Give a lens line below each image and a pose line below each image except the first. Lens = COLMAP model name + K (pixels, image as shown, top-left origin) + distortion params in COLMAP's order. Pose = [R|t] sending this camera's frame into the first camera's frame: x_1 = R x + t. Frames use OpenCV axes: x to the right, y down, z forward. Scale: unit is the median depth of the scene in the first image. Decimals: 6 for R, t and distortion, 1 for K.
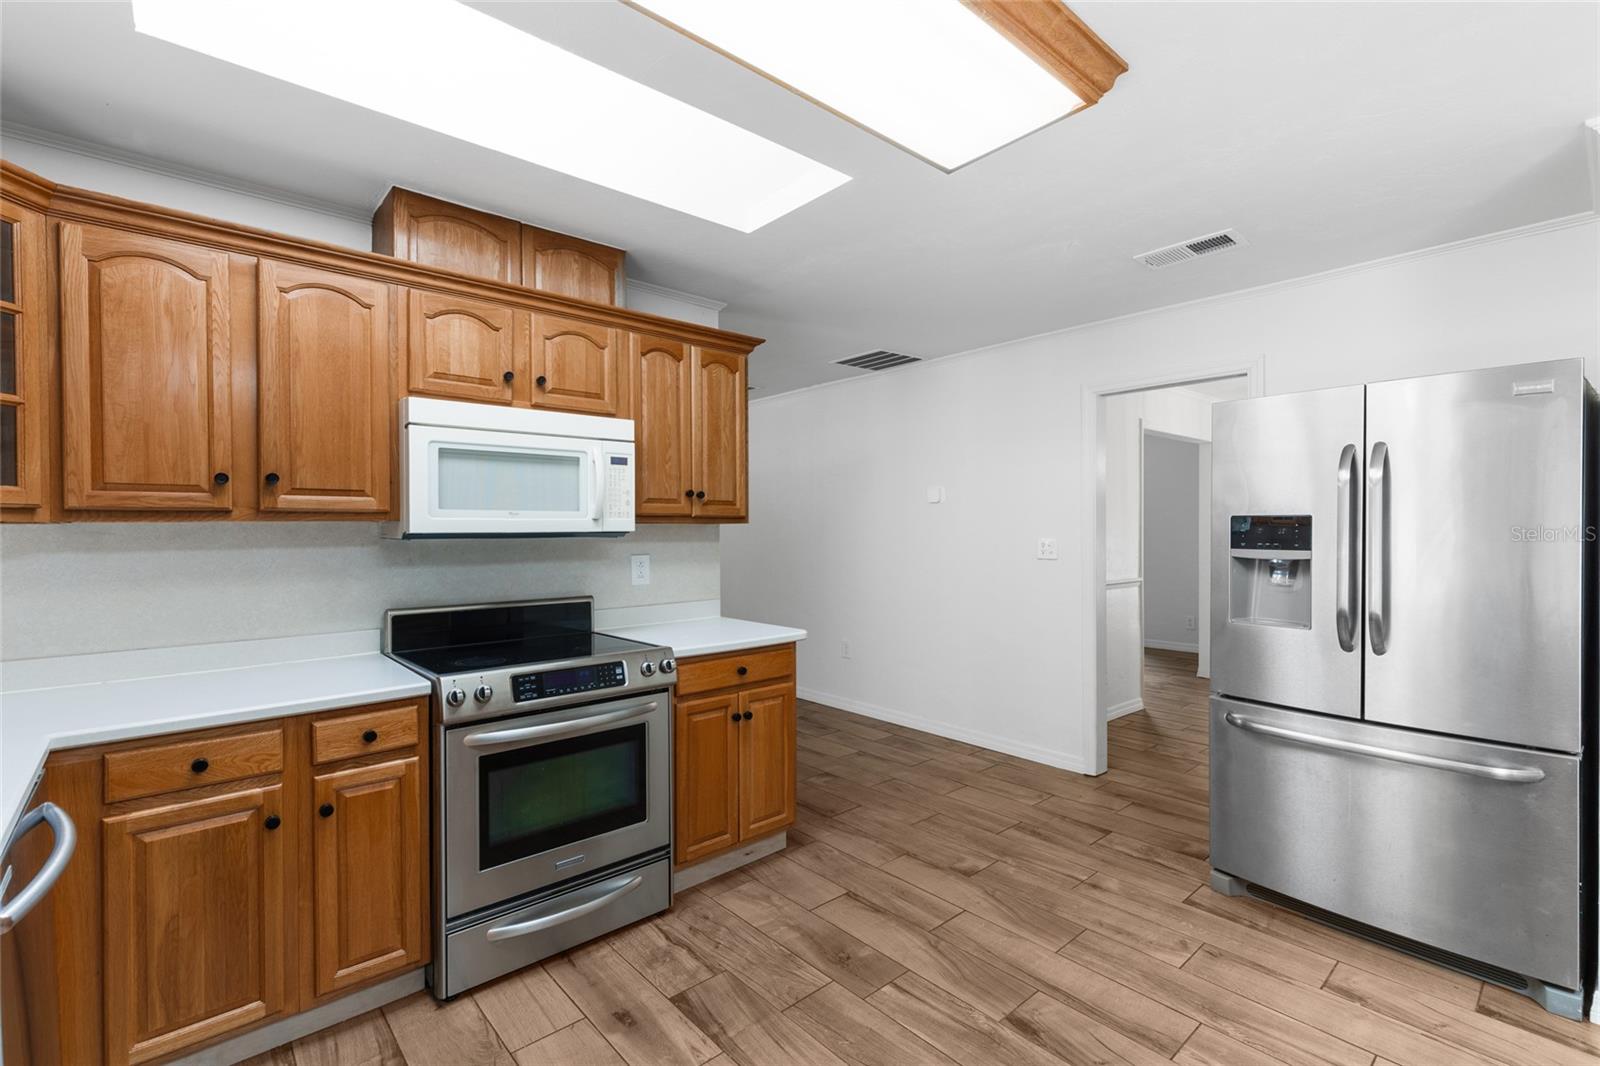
lens RADIAL K [[720.1, 0, 797.5], [0, 720.1, 533.4], [0, 0, 1]] dist [0.009116, -0.001542]
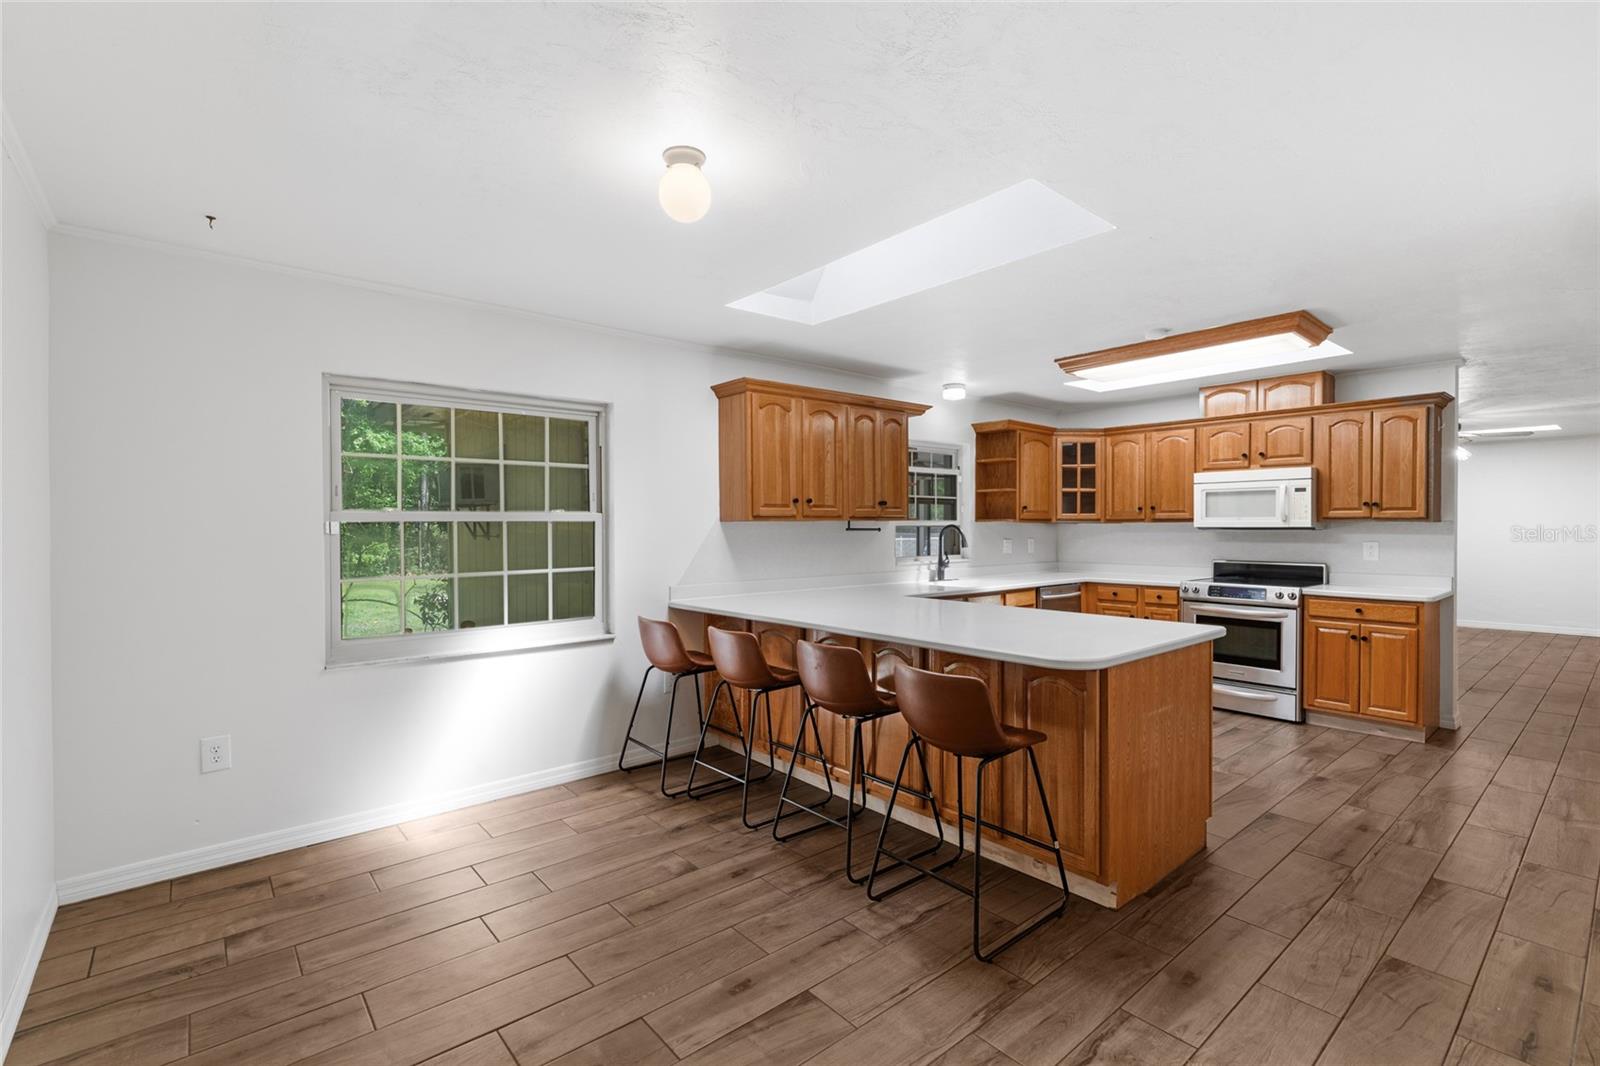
lens RADIAL K [[720.1, 0, 799.5], [0, 720.1, 532.8], [0, 0, 1]] dist [0.009116, -0.001542]
pose [[-0.016748, 0.015261, -0.999743, 1.861542], [-0.003665, 0.999876, 0.015325, -0.012620], [0.999853, 0.003921, -0.016690, -0.315808]]
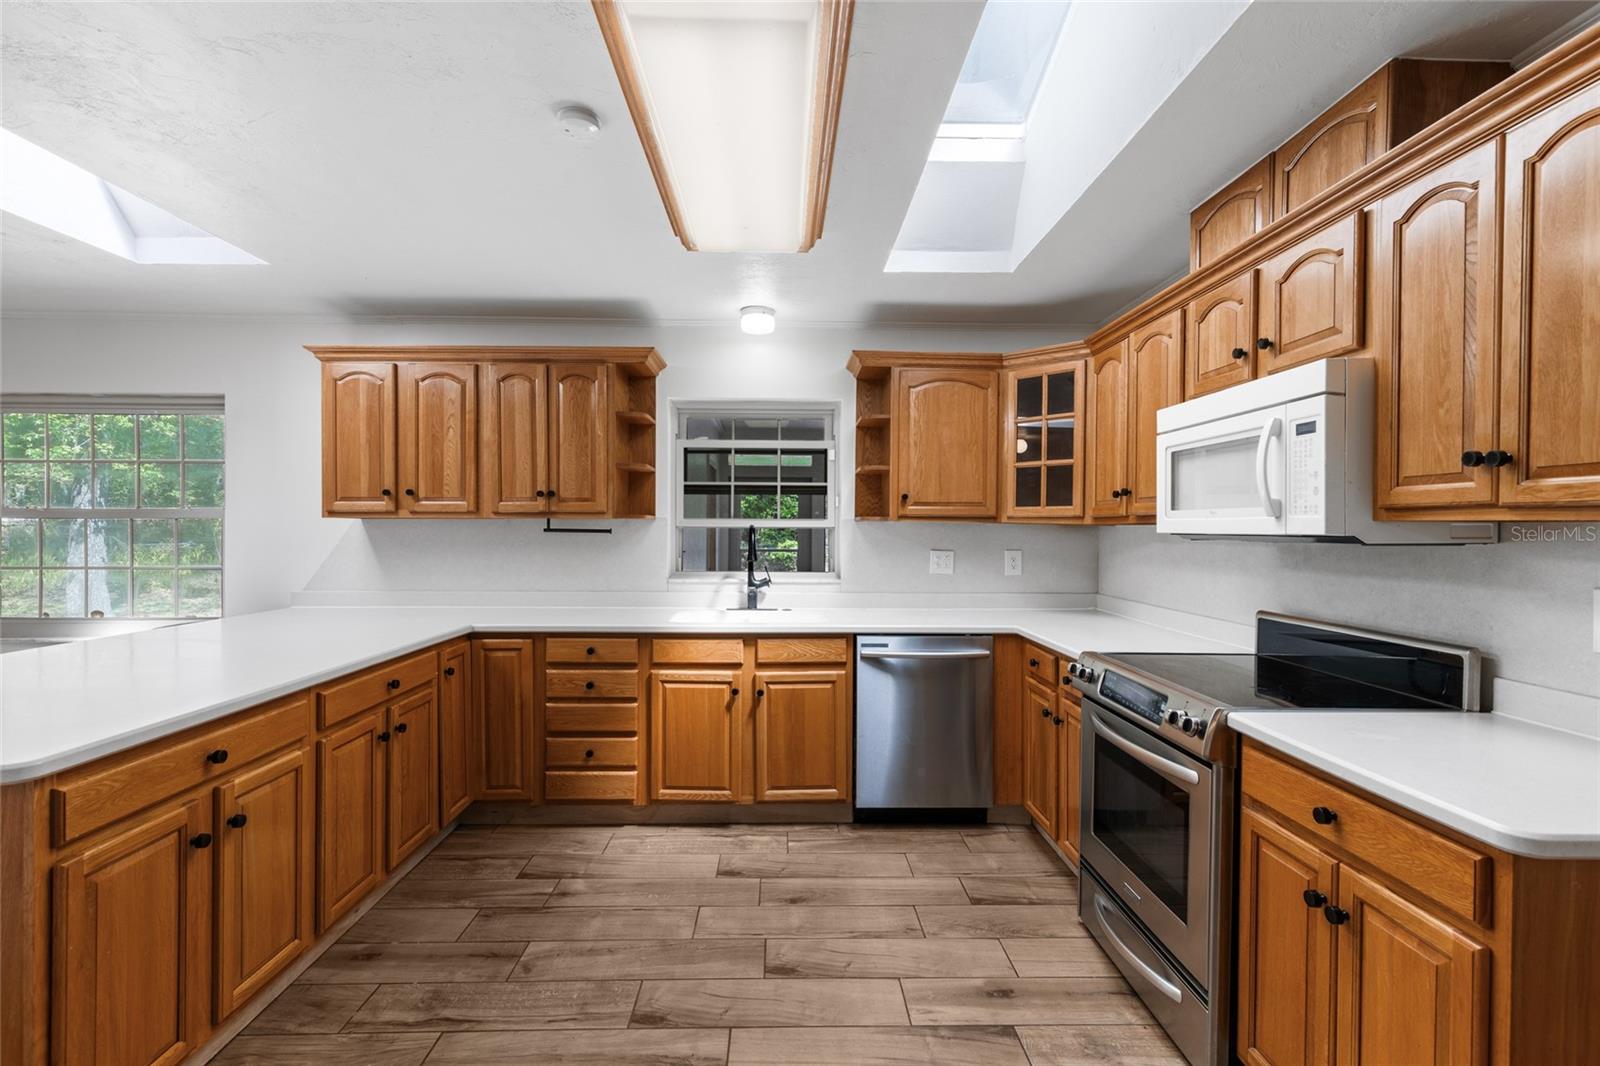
lens RADIAL K [[720.1, 0, 797.0], [0, 720.1, 530.8], [0, 0, 1]] dist [0.009116, -0.001542]
pose [[-0.644467, 0.006465, -0.764605, 0.623324], [-0.006325, 0.999885, 0.013786, -0.014056], [0.764606, 0.013720, -0.644352, 1.190261]]
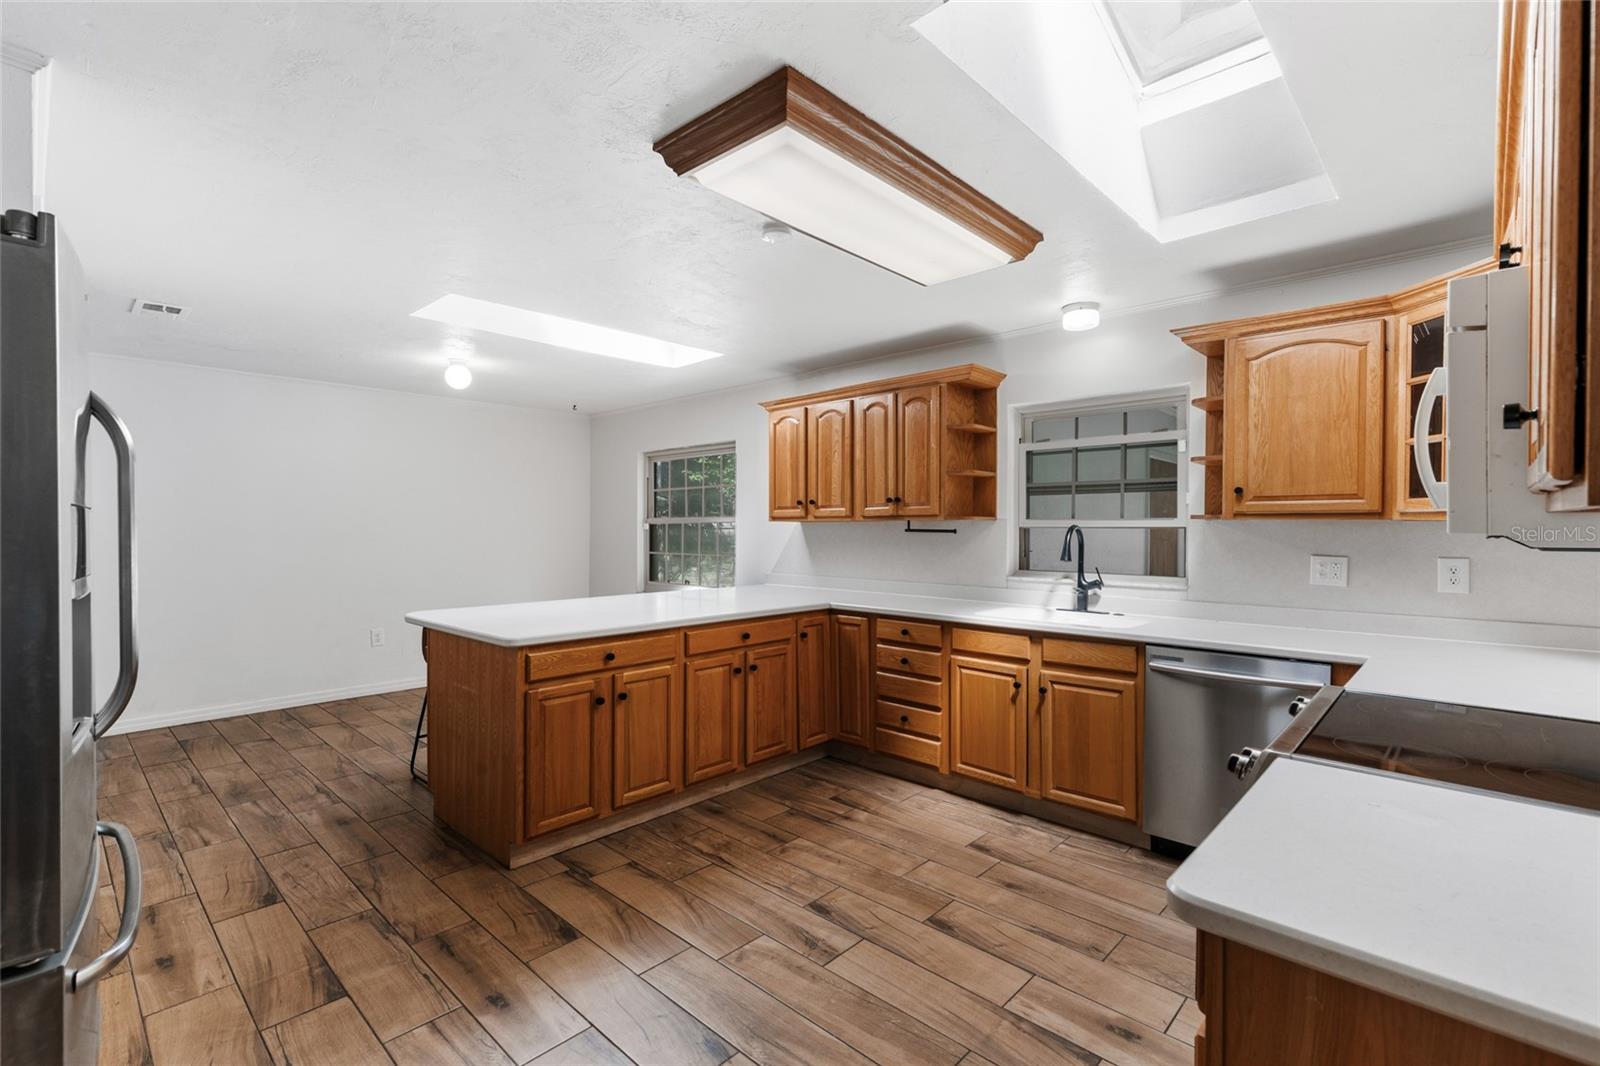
lens RADIAL K [[720.1, 0, 797.2], [0, 720.1, 531.6], [0, 0, 1]] dist [0.009116, -0.001542]
pose [[-0.995973, 0.004485, -0.089544, 0.232433], [0.003306, 0.999906, 0.013317, -0.013257], [0.089596, 0.012968, -0.995894, 1.582880]]
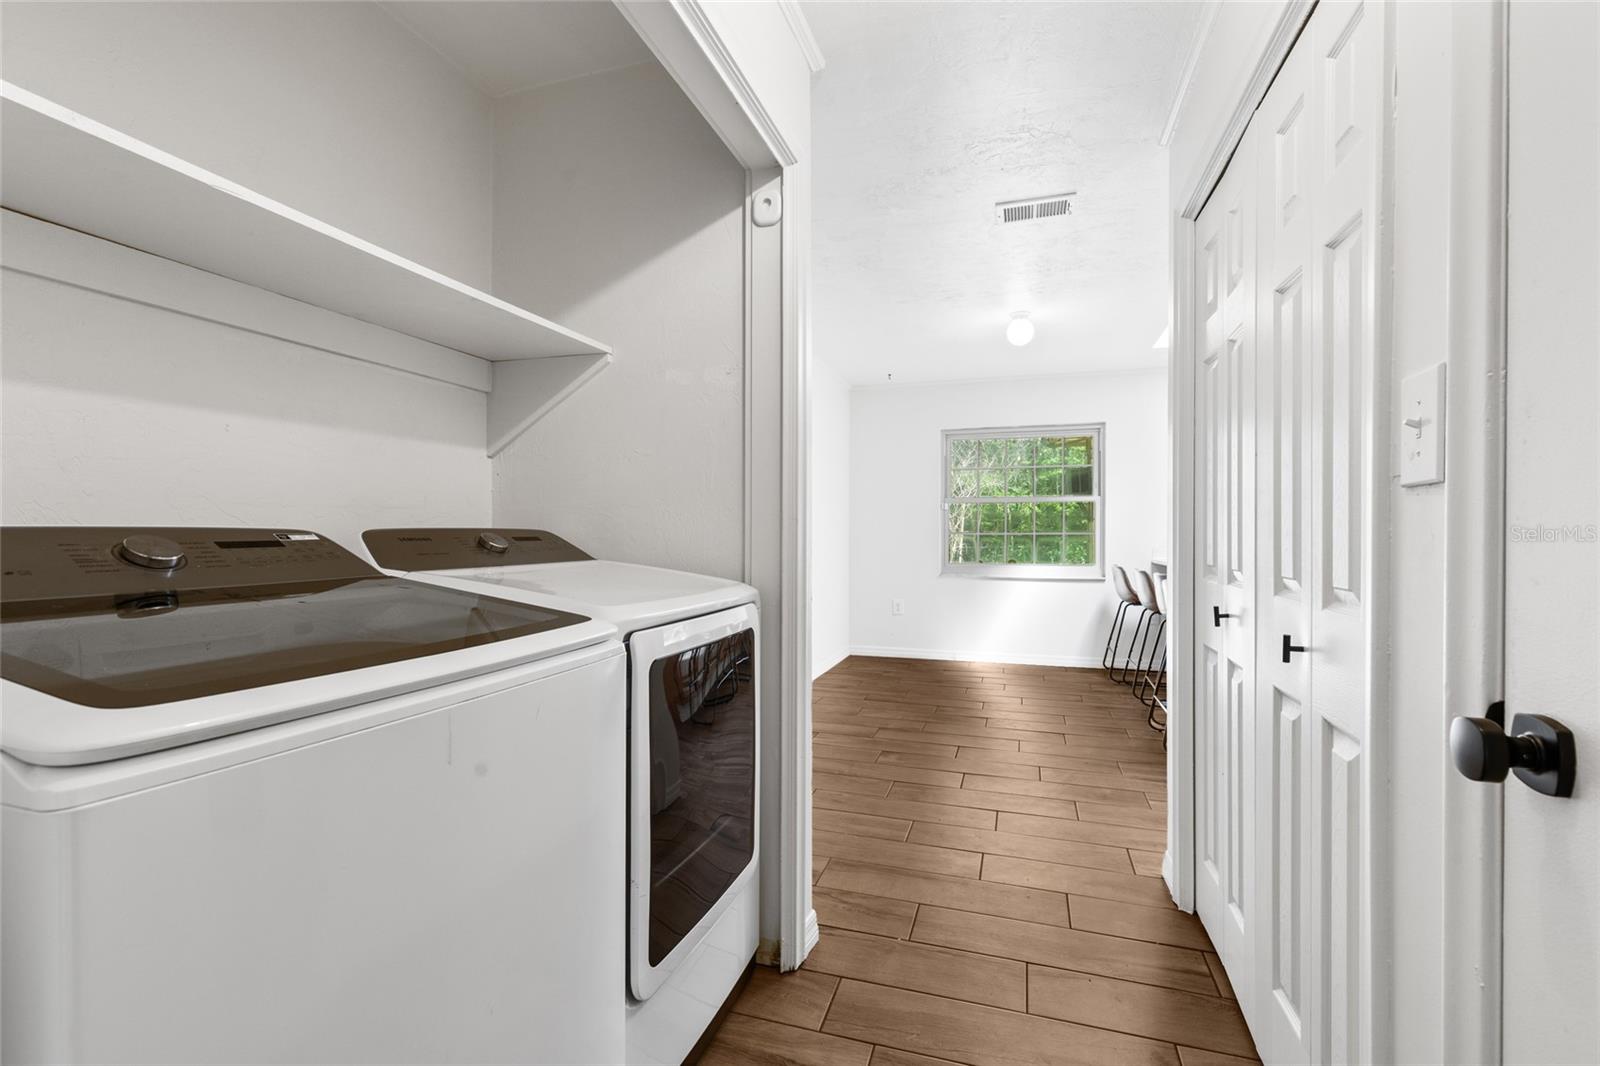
lens RADIAL K [[720.1, 0, 797.2], [0, 720.1, 532.3], [0, 0, 1]] dist [0.009116, -0.001542]
pose [[-0.858789, 0.012088, -0.512187, 2.362247], [0.007719, 0.999913, 0.010656, 0.057361], [0.512271, 0.005198, -0.858808, 0.755770]]
